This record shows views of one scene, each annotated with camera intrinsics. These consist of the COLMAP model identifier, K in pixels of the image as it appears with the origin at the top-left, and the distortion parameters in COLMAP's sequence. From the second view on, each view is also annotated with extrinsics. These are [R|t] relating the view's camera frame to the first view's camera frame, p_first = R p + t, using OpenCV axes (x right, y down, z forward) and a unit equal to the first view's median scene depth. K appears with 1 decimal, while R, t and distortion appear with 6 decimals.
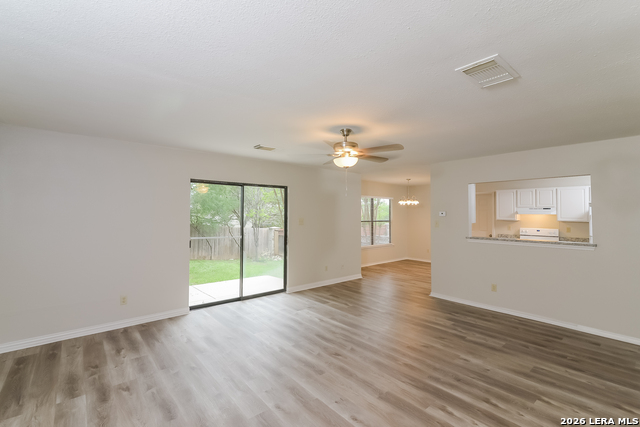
lens RADIAL K [[289.9, 0, 318.4], [0, 289.9, 214.2], [0, 0, 1]] dist [-0.000475, -0.000032]
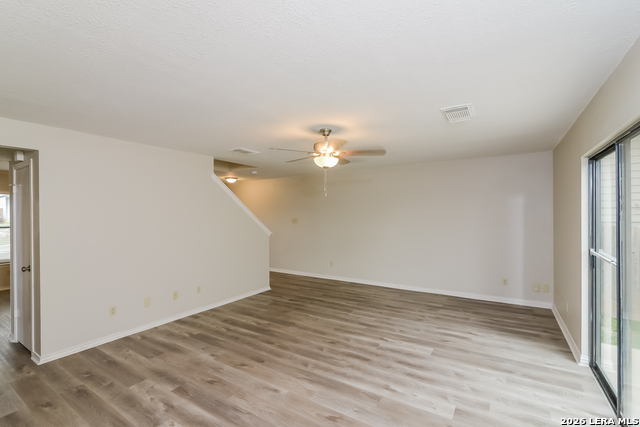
lens RADIAL K [[289.9, 0, 318.4], [0, 289.9, 214.2], [0, 0, 1]] dist [-0.000475, -0.000032]
pose [[-0.958313, 0.004489, -0.285684, 0.439793], [0.005095, 0.999986, -0.001377, 0.001447], [0.285674, -0.002775, -0.958323, 2.101997]]
